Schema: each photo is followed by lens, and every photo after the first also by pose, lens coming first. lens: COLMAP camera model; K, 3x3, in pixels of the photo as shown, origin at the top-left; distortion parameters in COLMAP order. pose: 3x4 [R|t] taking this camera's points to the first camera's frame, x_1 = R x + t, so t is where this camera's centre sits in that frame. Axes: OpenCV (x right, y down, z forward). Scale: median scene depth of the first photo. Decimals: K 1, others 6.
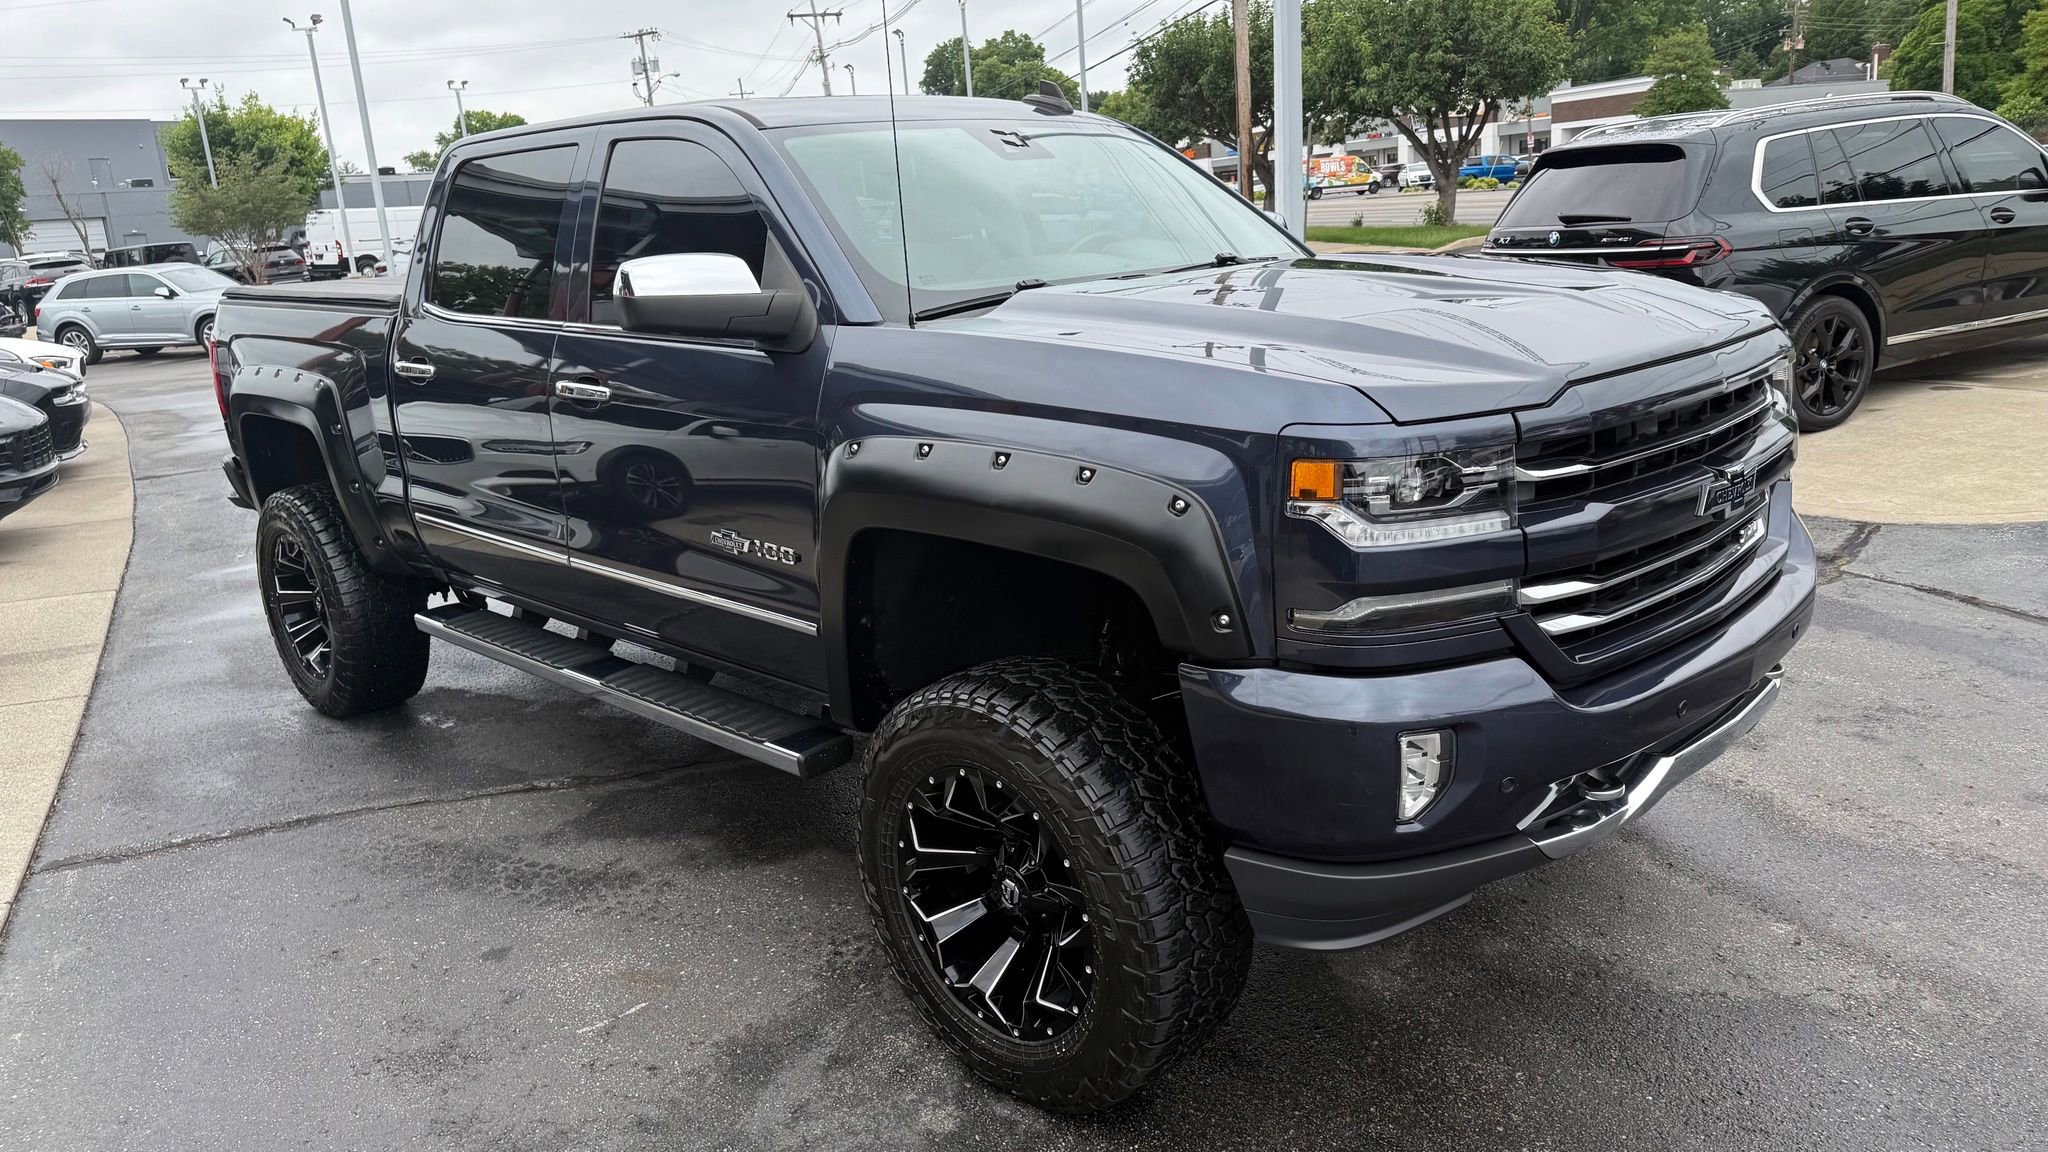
lens RADIAL K [[1452.1, 0, 1017.0], [0, 1452.1, 577.0], [0, 0, 1]] dist [0.056609, -0.063098]
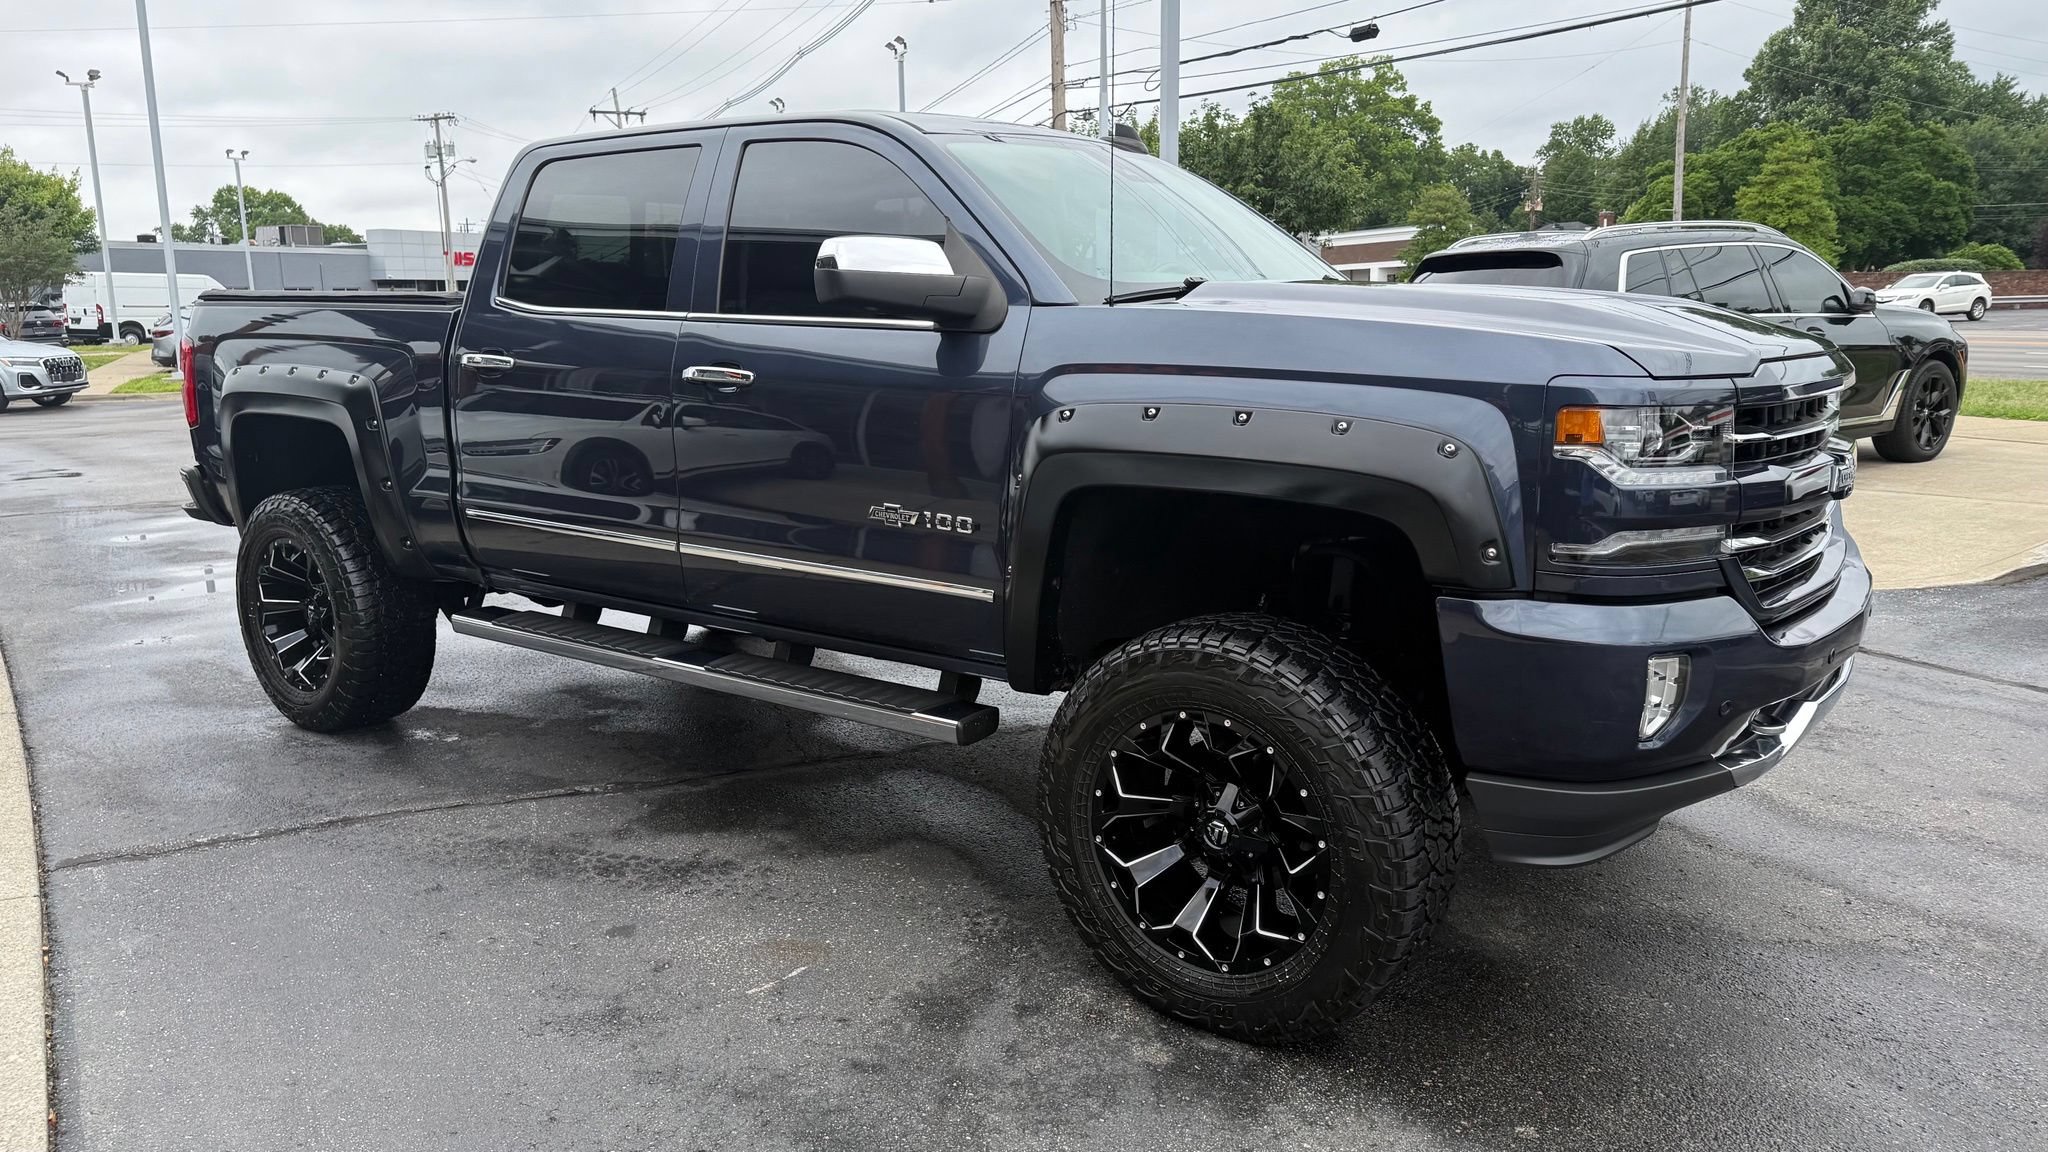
lens RADIAL K [[1452.1, 0, 1006.3], [0, 1452.1, 567.8], [0, 0, 1]] dist [0.056609, -0.063098]
pose [[0.988941, 0.029548, 0.145338, -0.210329], [-0.017581, 0.996399, -0.082942, 0.076837], [-0.147265, 0.079469, 0.985899, -0.021389]]
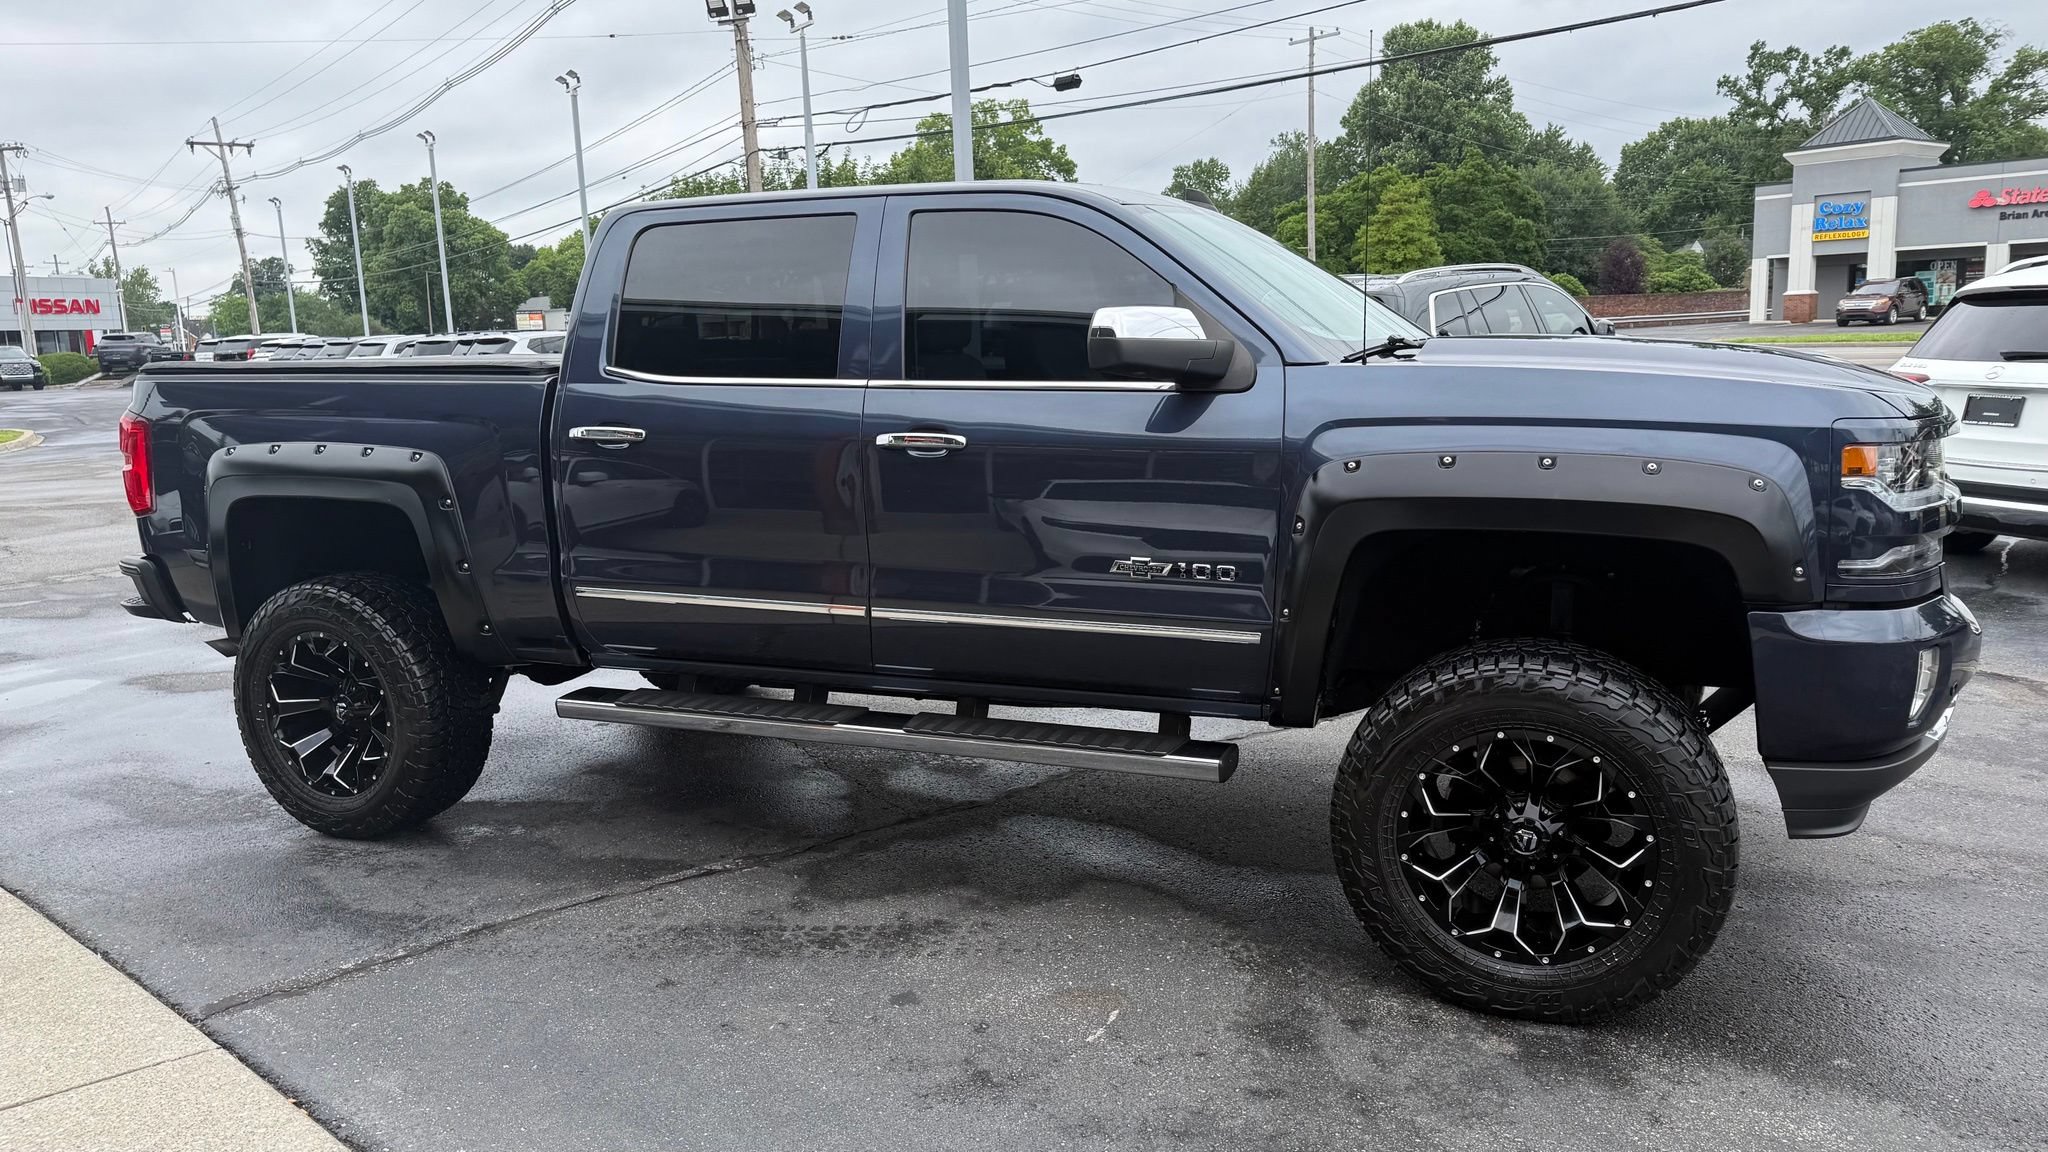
lens RADIAL K [[1452.1, 0, 1008.3], [0, 1452.1, 572.7], [0, 0, 1]] dist [0.056609, -0.063098]
pose [[0.927429, -0.025510, 0.373128, -0.545959], [0.066218, 0.993109, -0.096692, 0.060727], [-0.368090, 0.114383, 0.922728, 0.032111]]
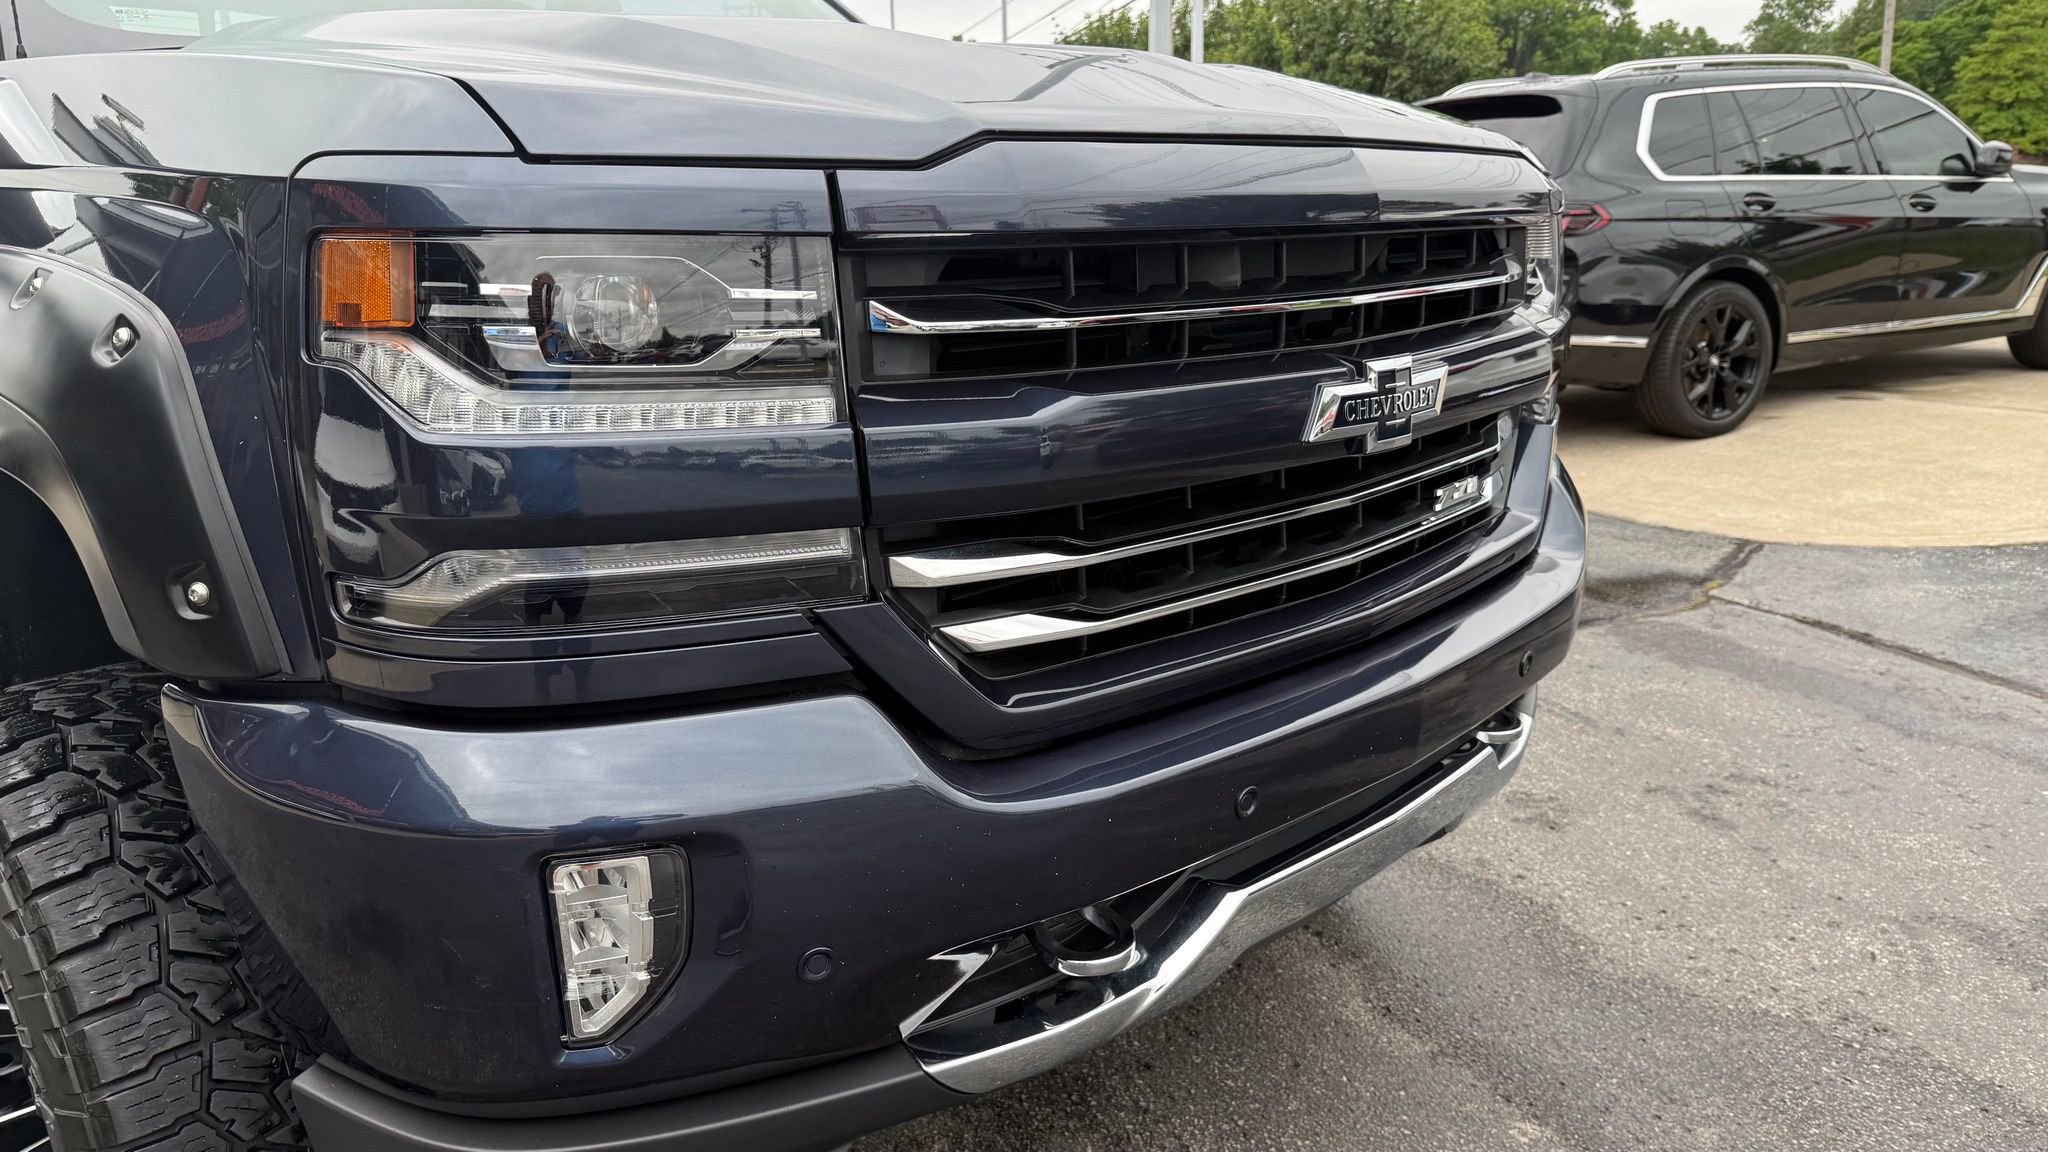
lens RADIAL K [[1452.1, 0, 1013.1], [0, 1452.1, 565.0], [0, 0, 1]] dist [0.056609, -0.063098]
pose [[0.998624, 0.038457, 0.035652, 0.209880], [-0.037872, 0.999139, -0.016947, 0.010321], [-0.036273, 0.015573, 0.999221, 0.291756]]
